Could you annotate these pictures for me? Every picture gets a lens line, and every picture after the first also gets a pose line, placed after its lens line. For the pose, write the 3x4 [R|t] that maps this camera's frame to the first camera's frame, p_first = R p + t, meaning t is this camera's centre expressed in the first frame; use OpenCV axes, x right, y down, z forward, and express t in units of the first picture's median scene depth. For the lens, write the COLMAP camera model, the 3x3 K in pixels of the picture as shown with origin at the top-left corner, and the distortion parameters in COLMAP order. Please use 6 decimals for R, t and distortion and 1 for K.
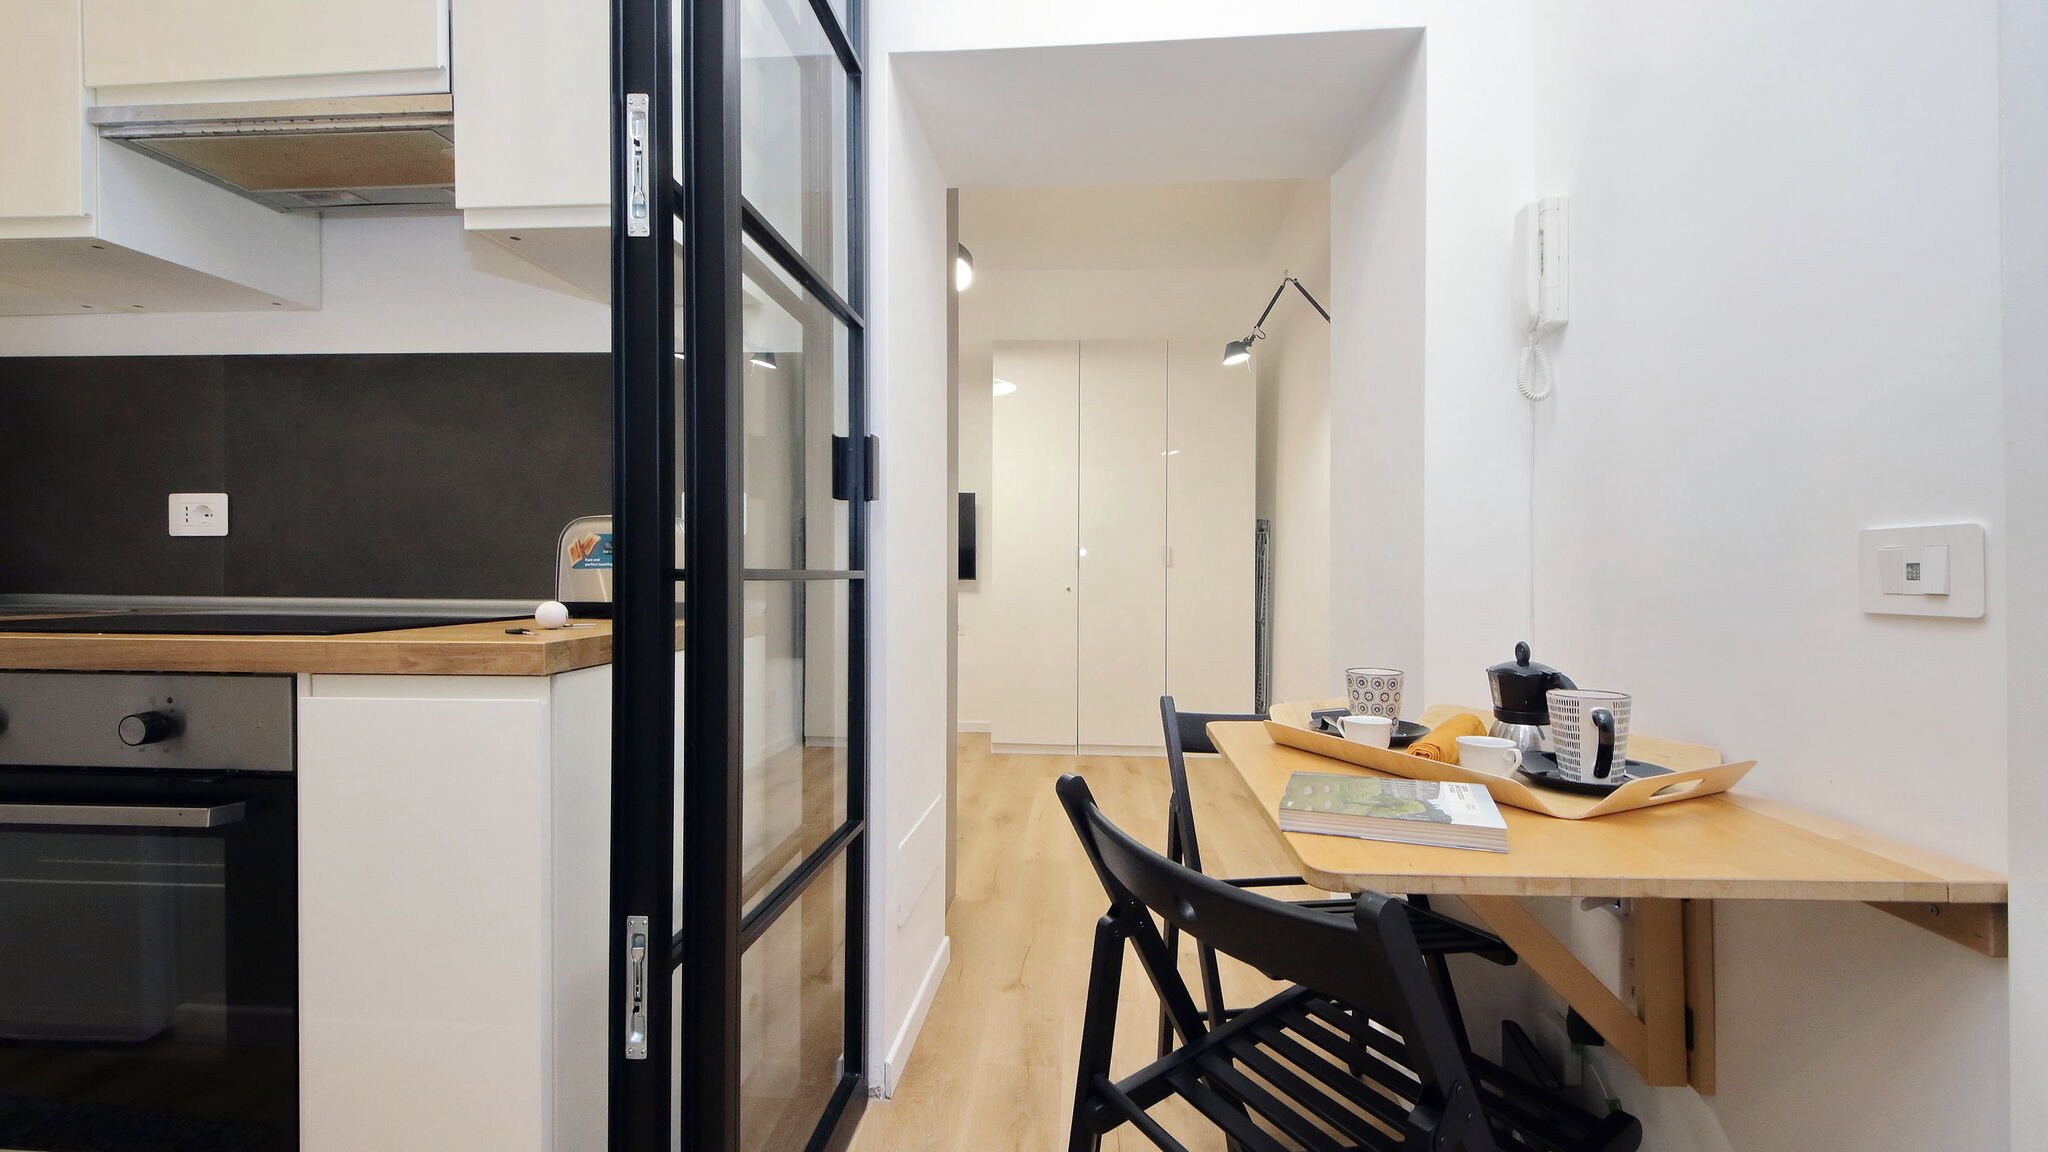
lens RADIAL K [[794.3, 0, 1035.1], [0, 794.3, 586.1], [0, 0, 1]] dist [-0.001875, -0.000562]
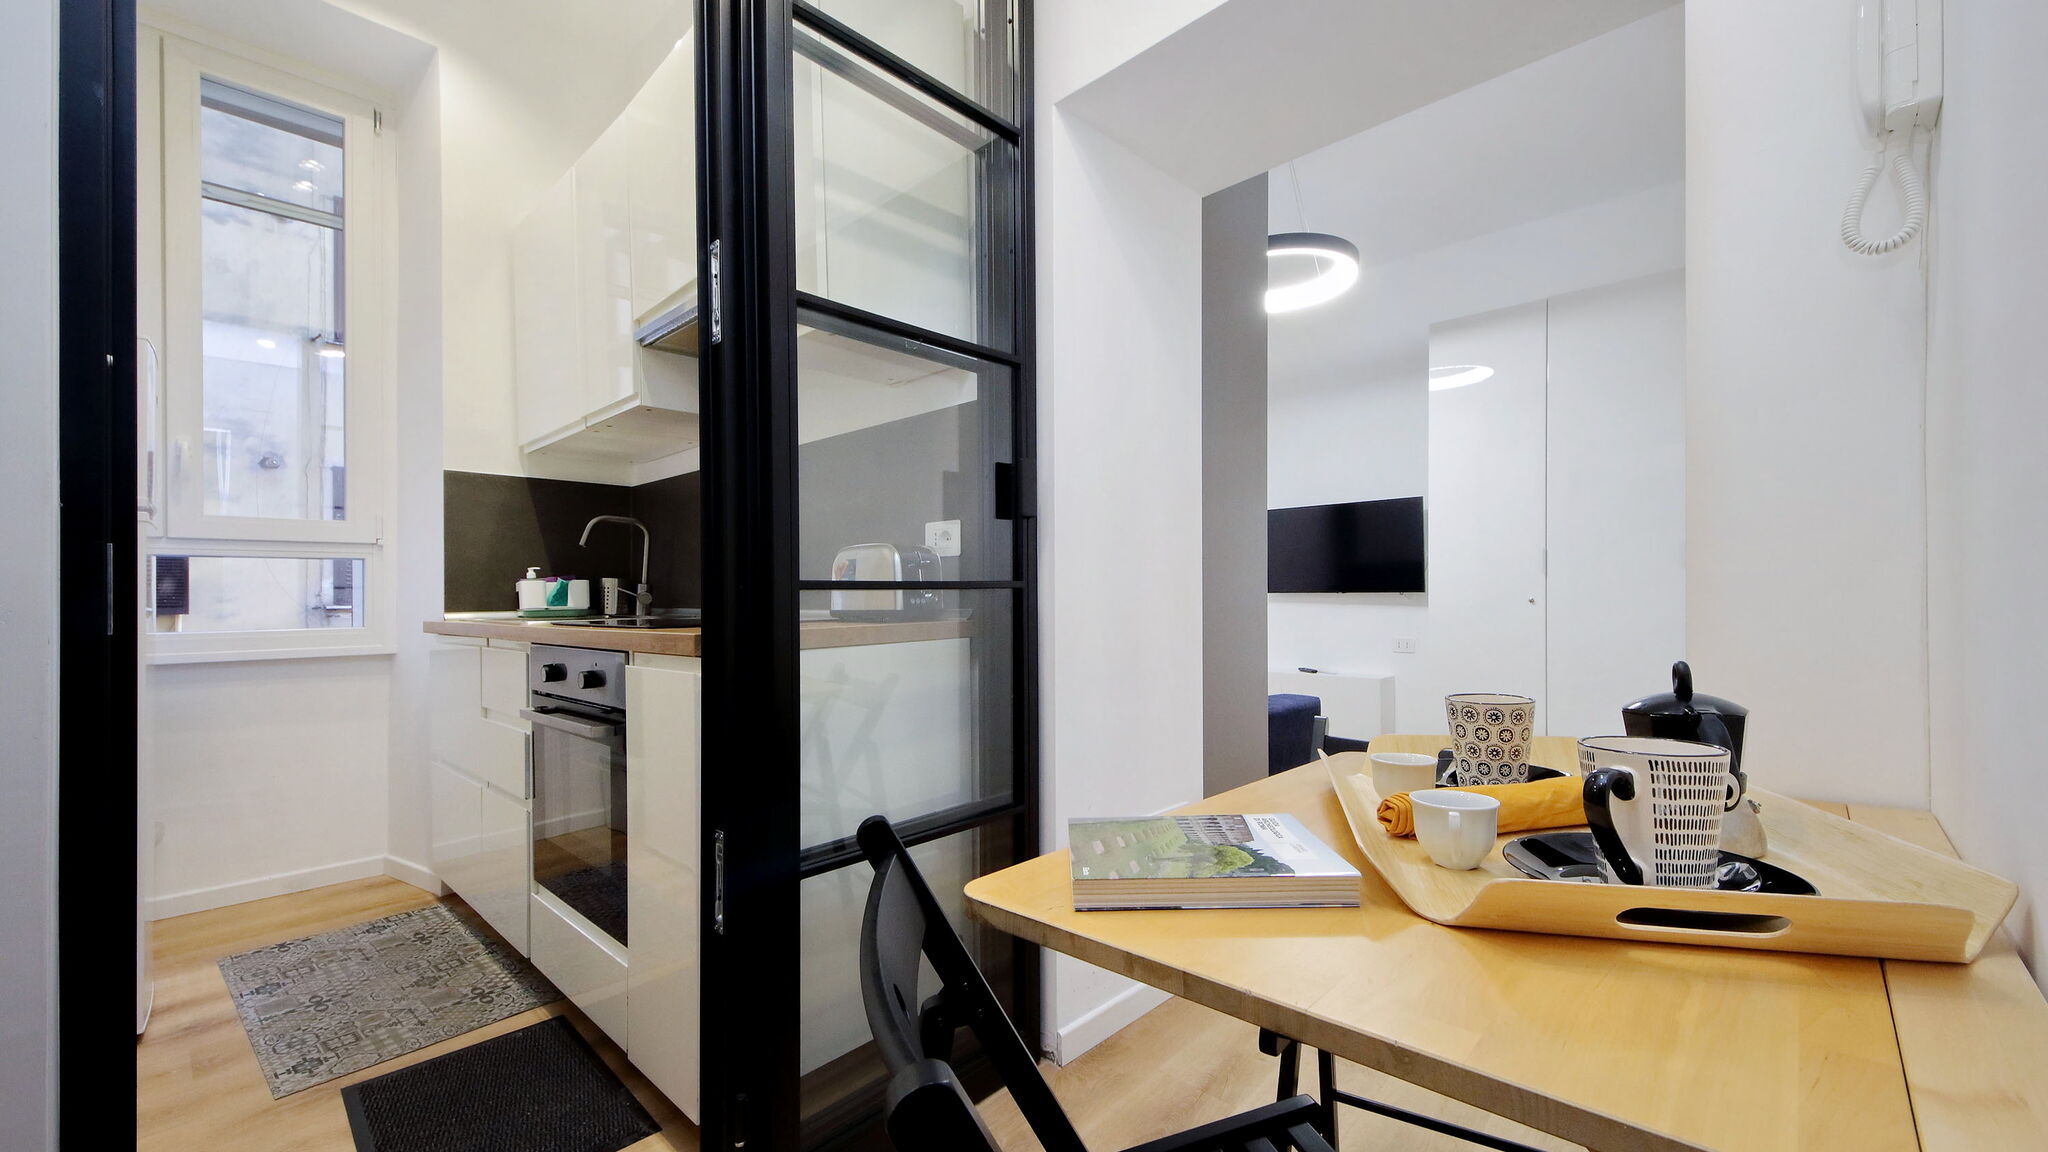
lens RADIAL K [[758.3, 0, 1025.2], [0, 758.3, 606.3], [0, 0, 1]] dist [0.000089, 0.000028]
pose [[0.786792, -0.006704, -0.617182, 0.520885], [0.009269, 0.999957, 0.000954, 0.017756], [0.617149, -0.006471, 0.786820, 0.195532]]
